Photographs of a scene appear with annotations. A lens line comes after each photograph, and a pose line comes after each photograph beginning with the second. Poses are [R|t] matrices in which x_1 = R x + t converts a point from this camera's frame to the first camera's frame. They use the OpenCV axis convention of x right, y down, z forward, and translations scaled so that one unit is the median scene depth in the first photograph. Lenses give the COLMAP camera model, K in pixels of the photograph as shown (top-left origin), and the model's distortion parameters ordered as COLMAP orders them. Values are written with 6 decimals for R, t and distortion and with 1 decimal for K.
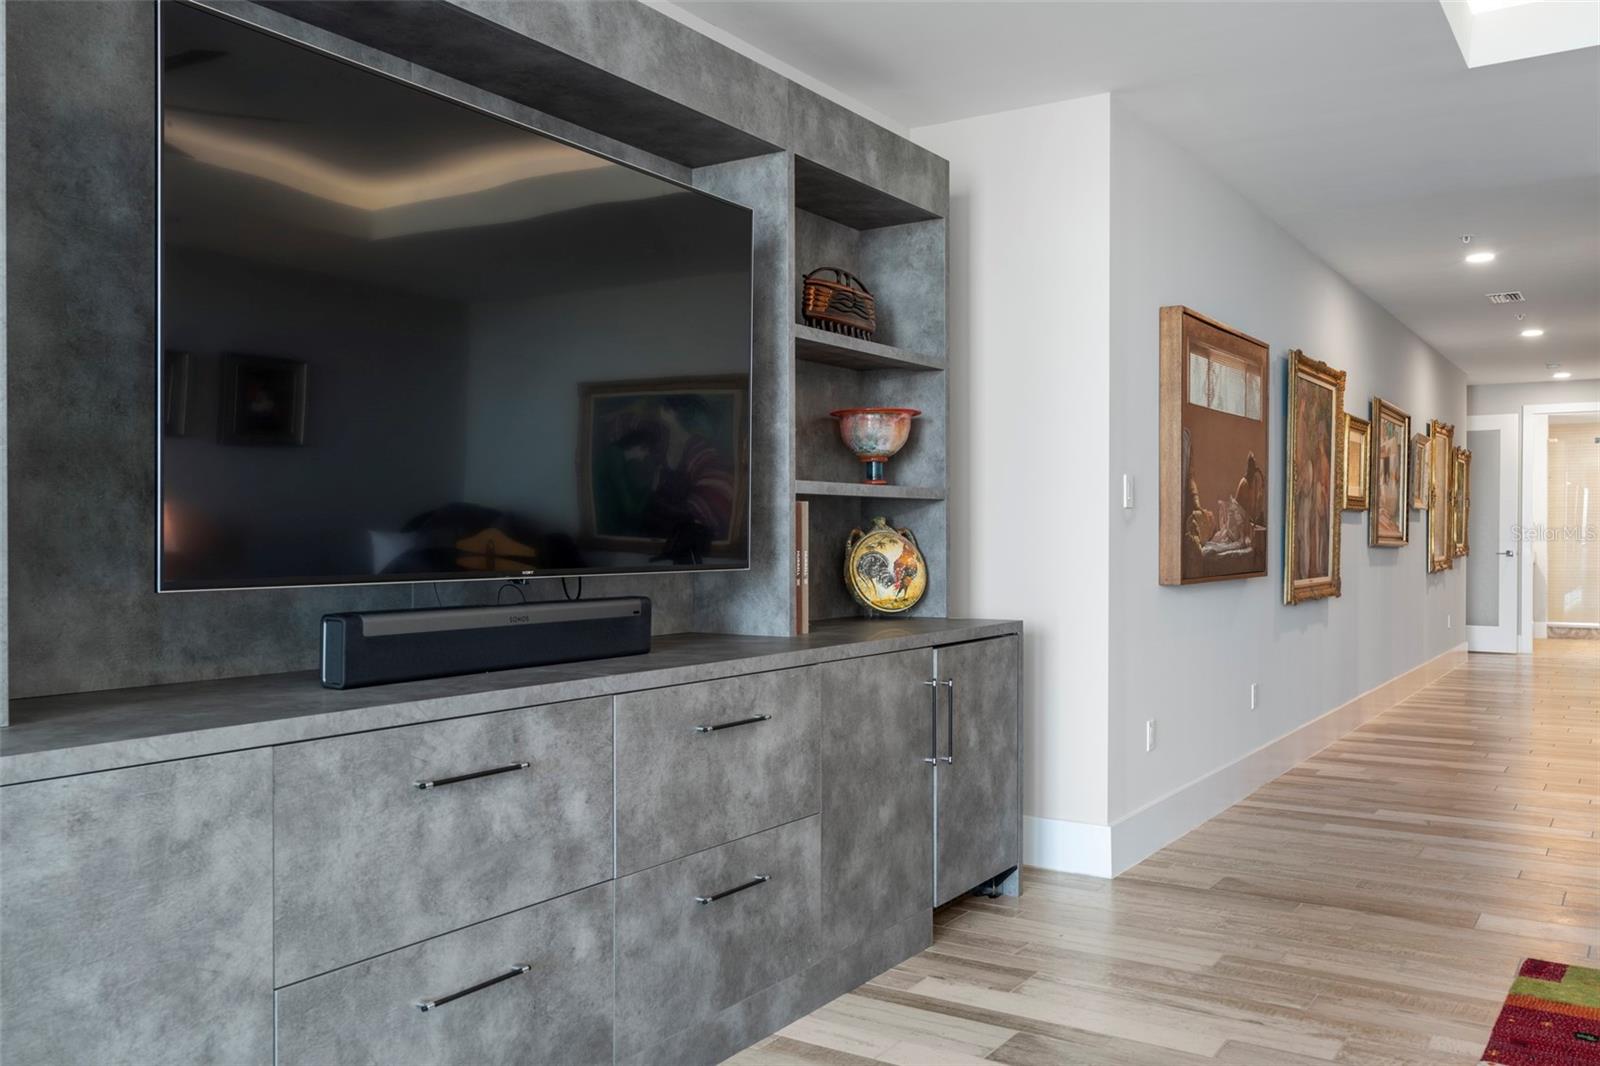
lens RADIAL K [[1262.1, 0, 796.5], [0, 1262.1, 577.6], [0, 0, 1]] dist [0.004280, 0.001258]
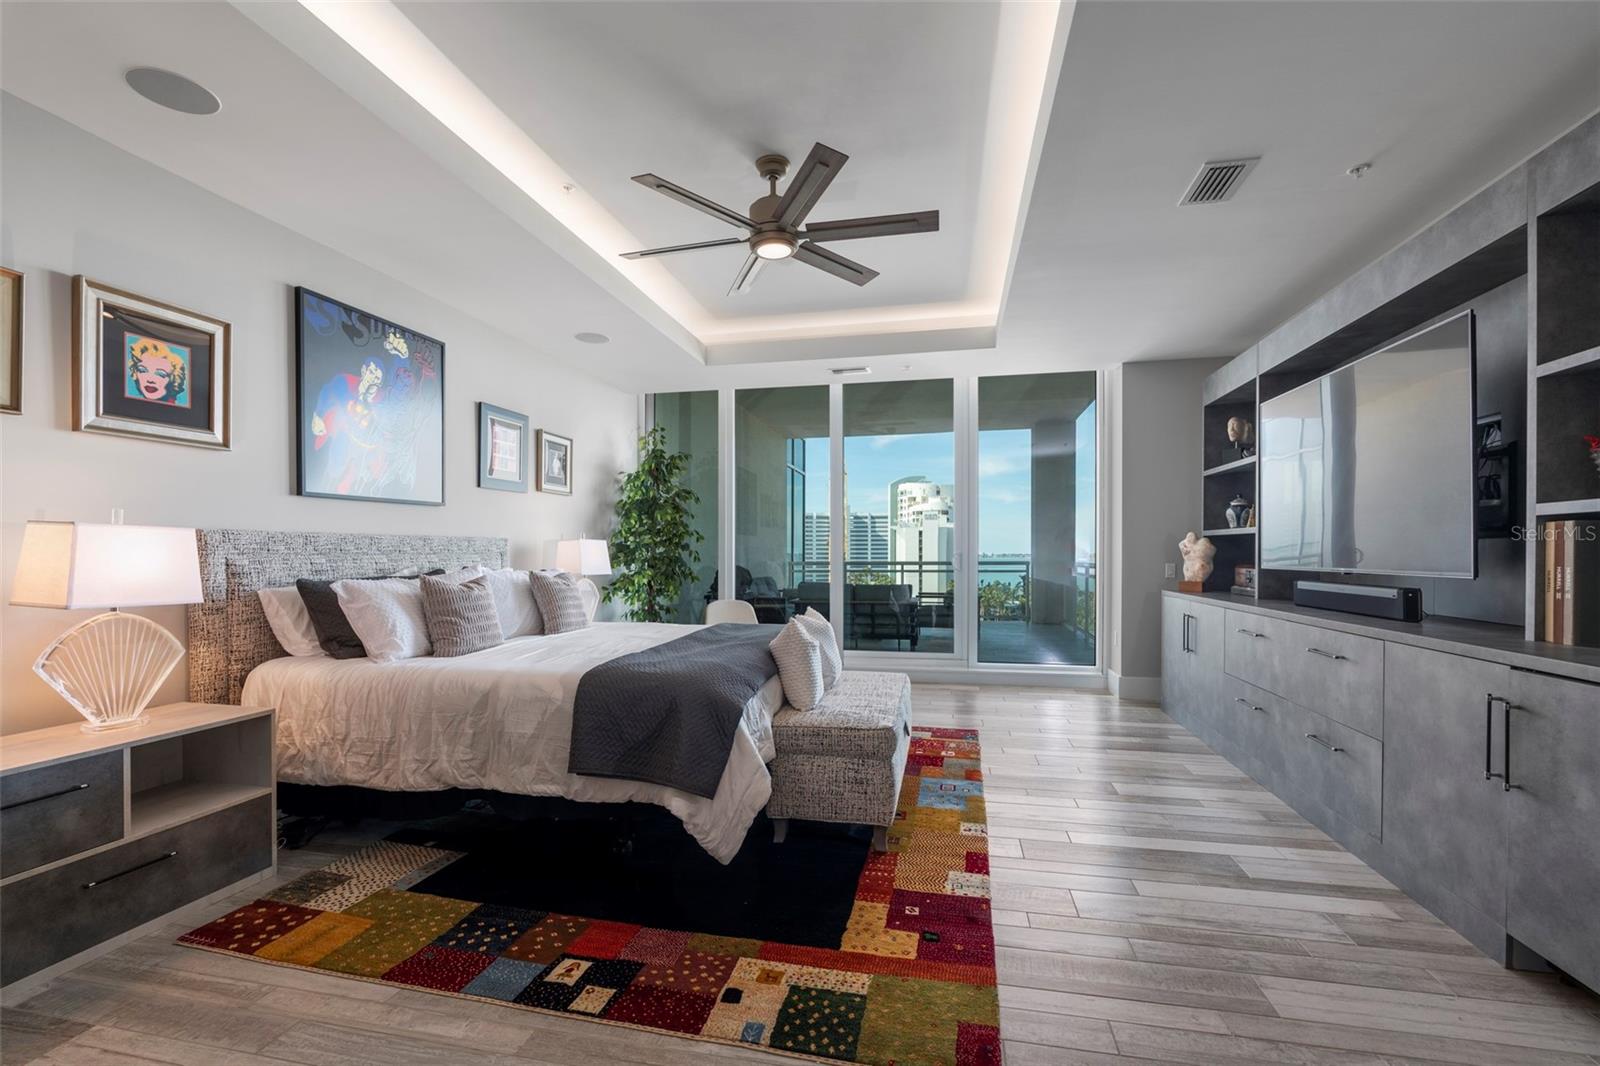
lens RADIAL K [[724.3, 0, 799.5], [0, 724.3, 562.9], [0, 0, 1]] dist [-0.000570, -0.000074]
pose [[-0.926017, 0.002415, -0.377473, 0.388793], [-0.012610, 0.999223, 0.037329, -0.018272], [0.377270, 0.039327, -0.925268, 0.610820]]
